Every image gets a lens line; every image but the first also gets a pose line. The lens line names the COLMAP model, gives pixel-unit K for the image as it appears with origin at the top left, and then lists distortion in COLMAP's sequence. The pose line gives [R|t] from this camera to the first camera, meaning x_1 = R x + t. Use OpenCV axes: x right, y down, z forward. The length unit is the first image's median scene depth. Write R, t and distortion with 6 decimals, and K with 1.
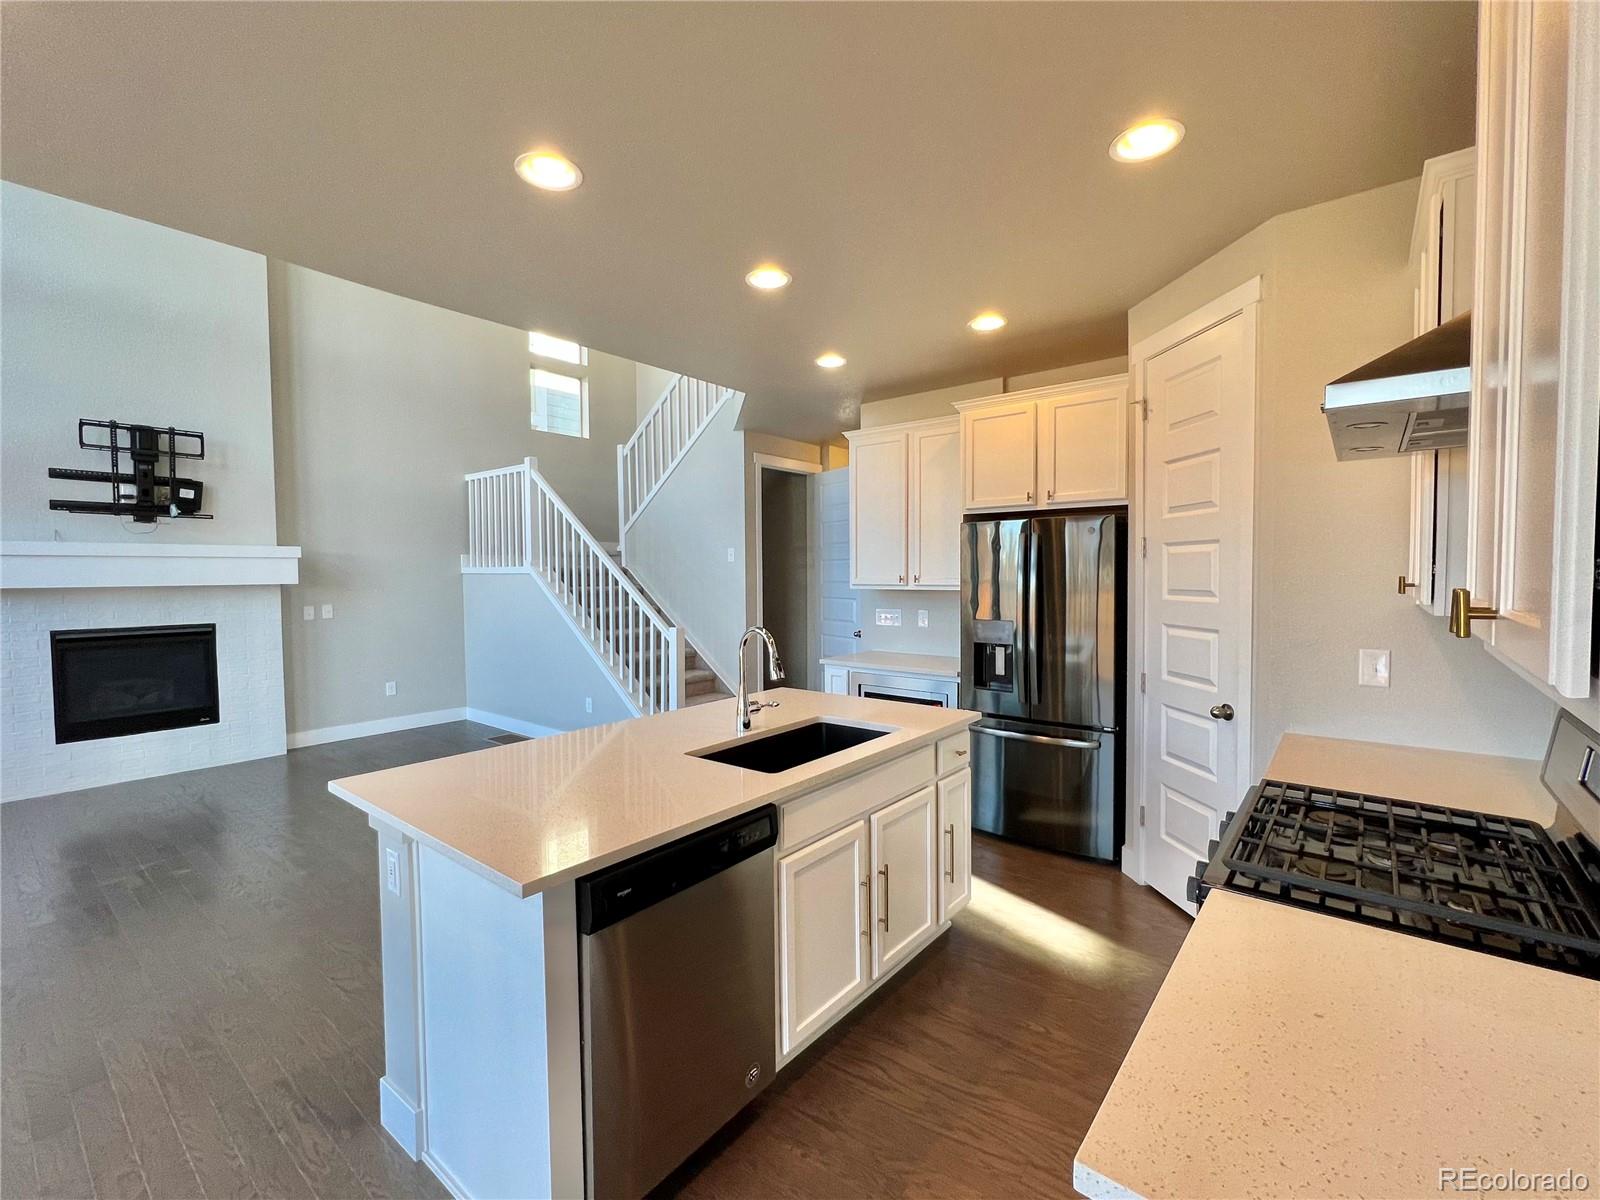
lens RADIAL K [[691.0, 0, 798.5], [0, 691.0, 595.1], [0, 0, 1]] dist [-0.004974, 0.001456]
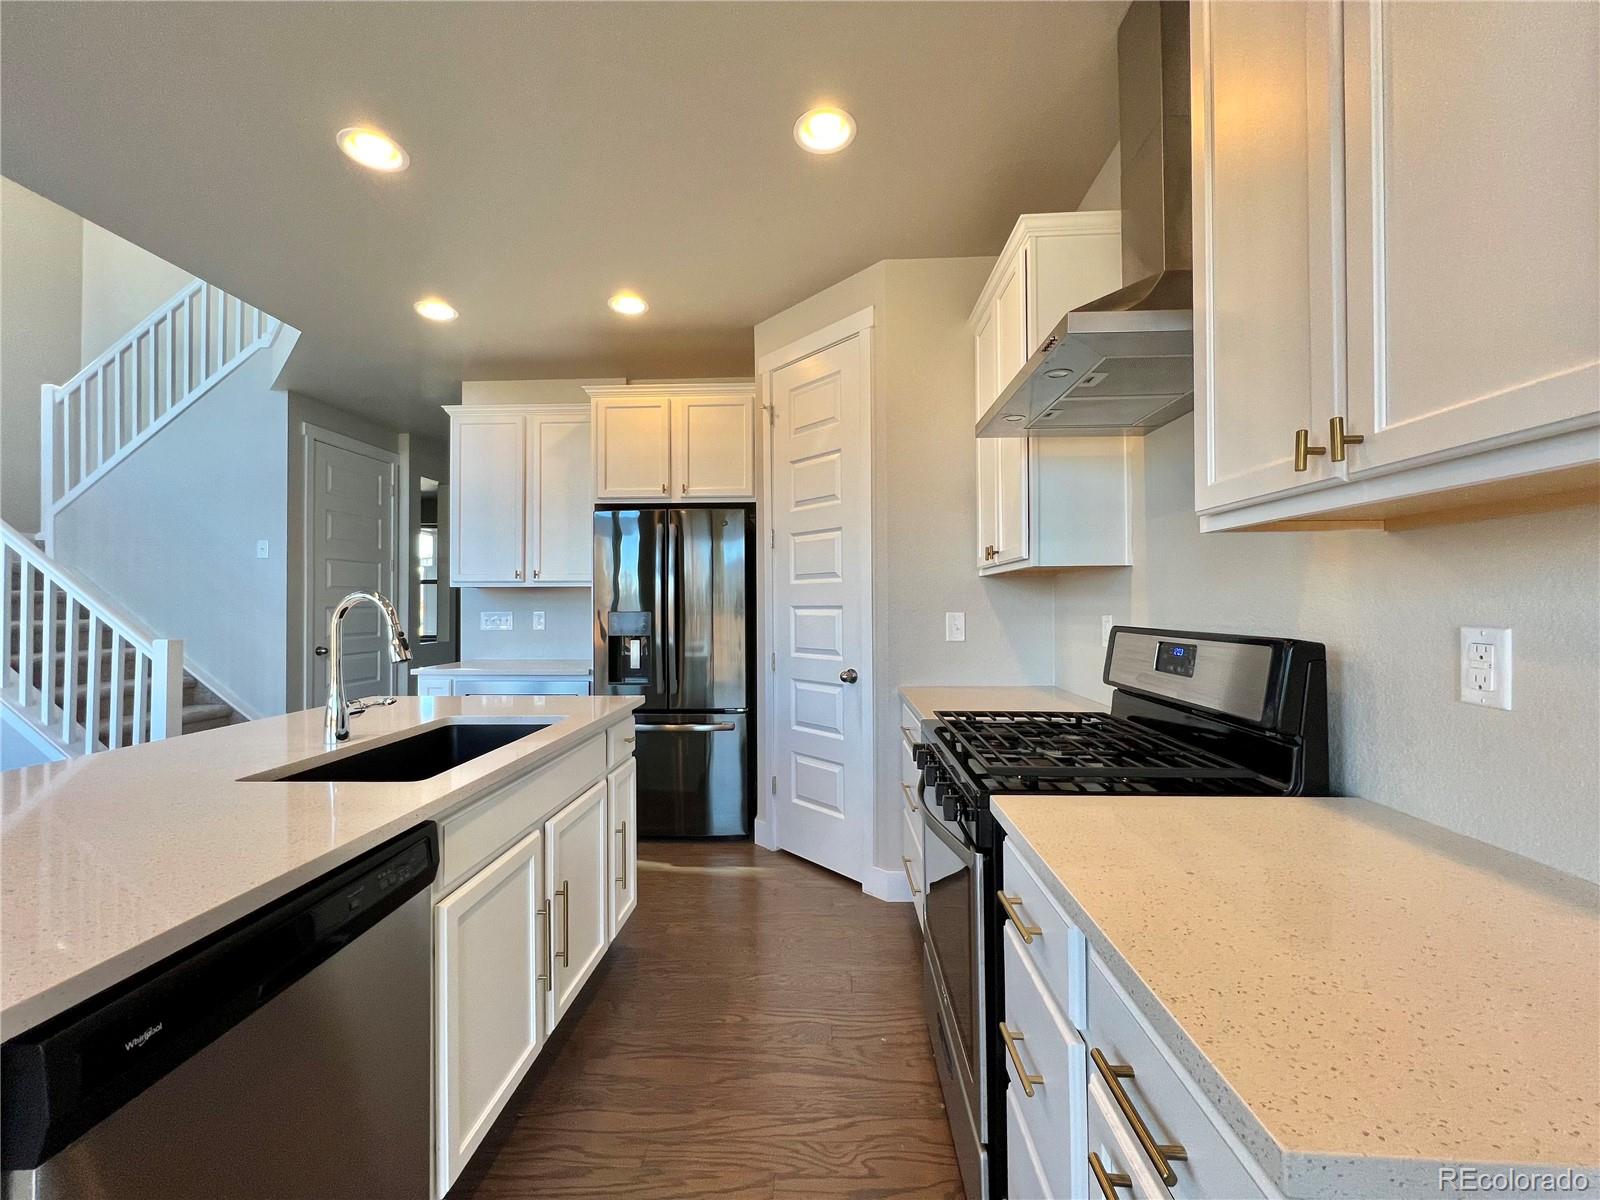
lens RADIAL K [[638.3, 0, 795.8], [0, 638.3, 595.0], [0, 0, 1]] dist [0.001510, -0.000141]
pose [[0.809392, 0.010619, 0.587173, -0.057405], [0.018606, 0.998871, -0.043712, 0.056565], [-0.586974, 0.046305, 0.808281, 0.134595]]
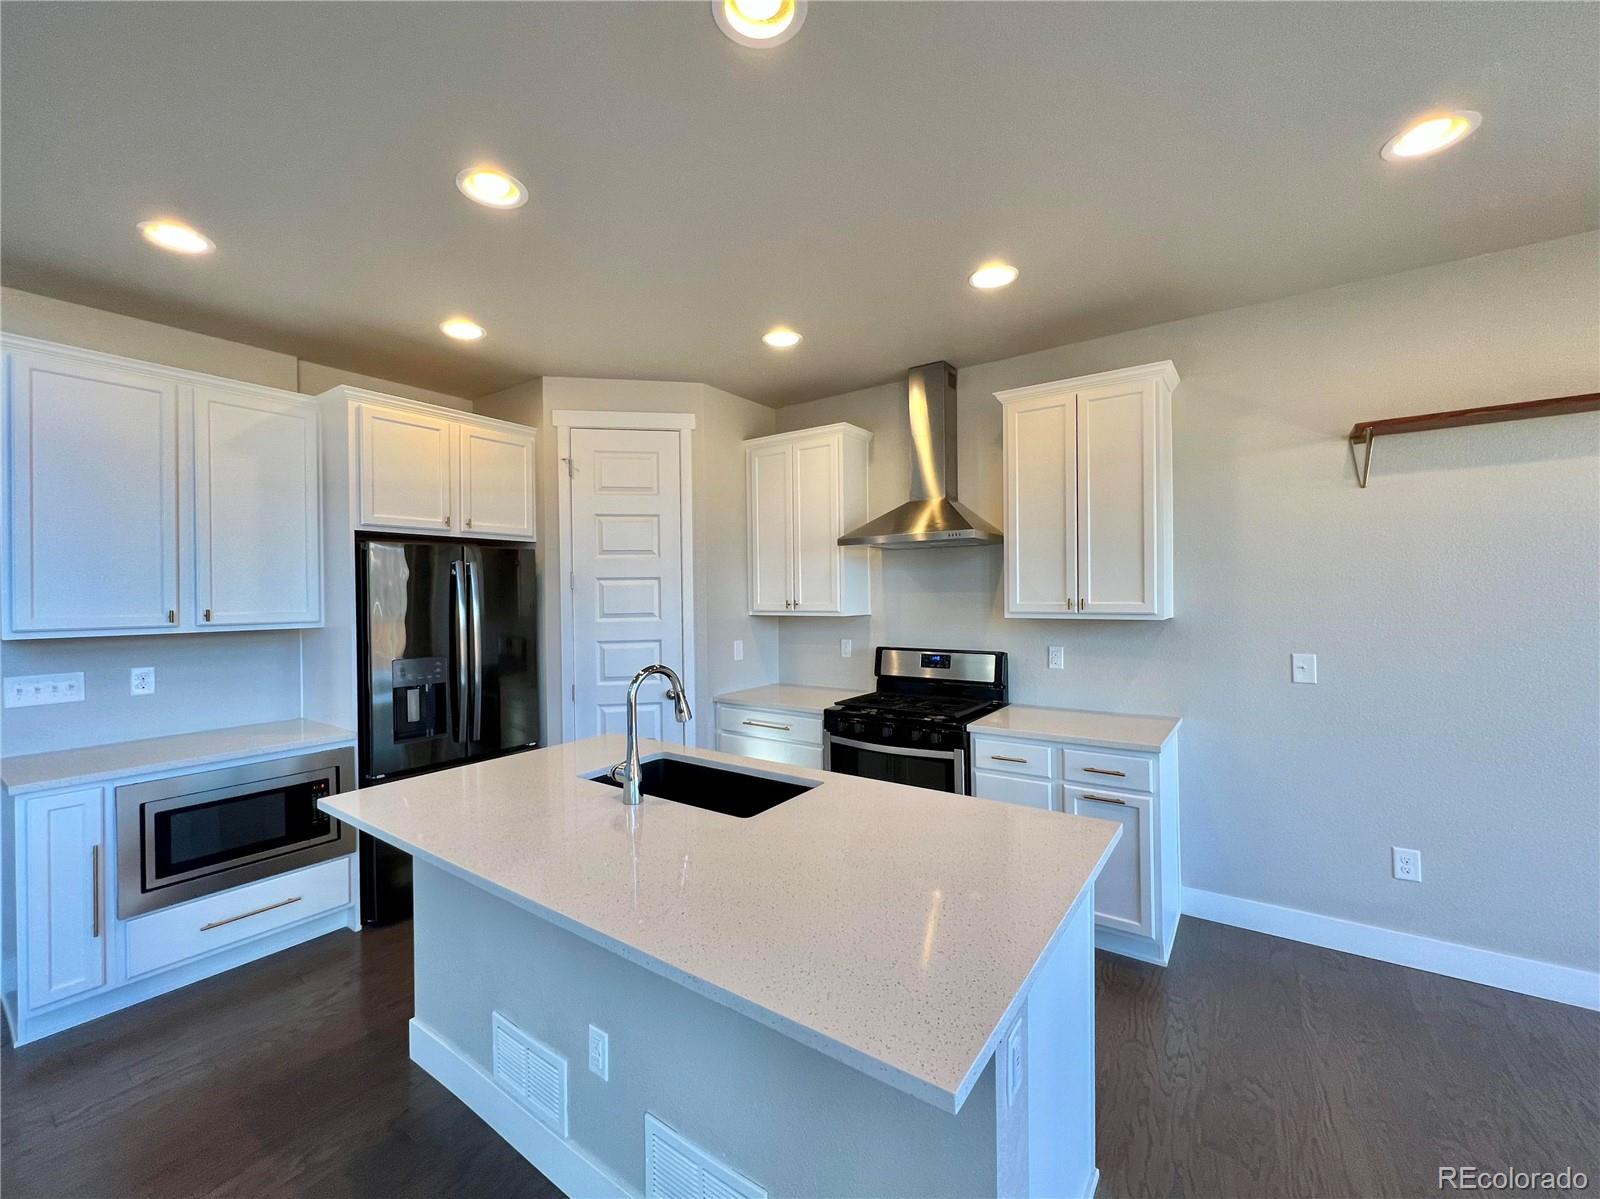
lens RADIAL K [[638.3, 0, 788.5], [0, 638.3, 594.0], [0, 0, 1]] dist [0.001510, -0.000141]
pose [[-0.046820, 0.007079, 0.998878, -0.543564], [0.043971, 0.999020, -0.005019, -0.019726], [-0.997935, 0.043686, -0.047085, 0.576339]]
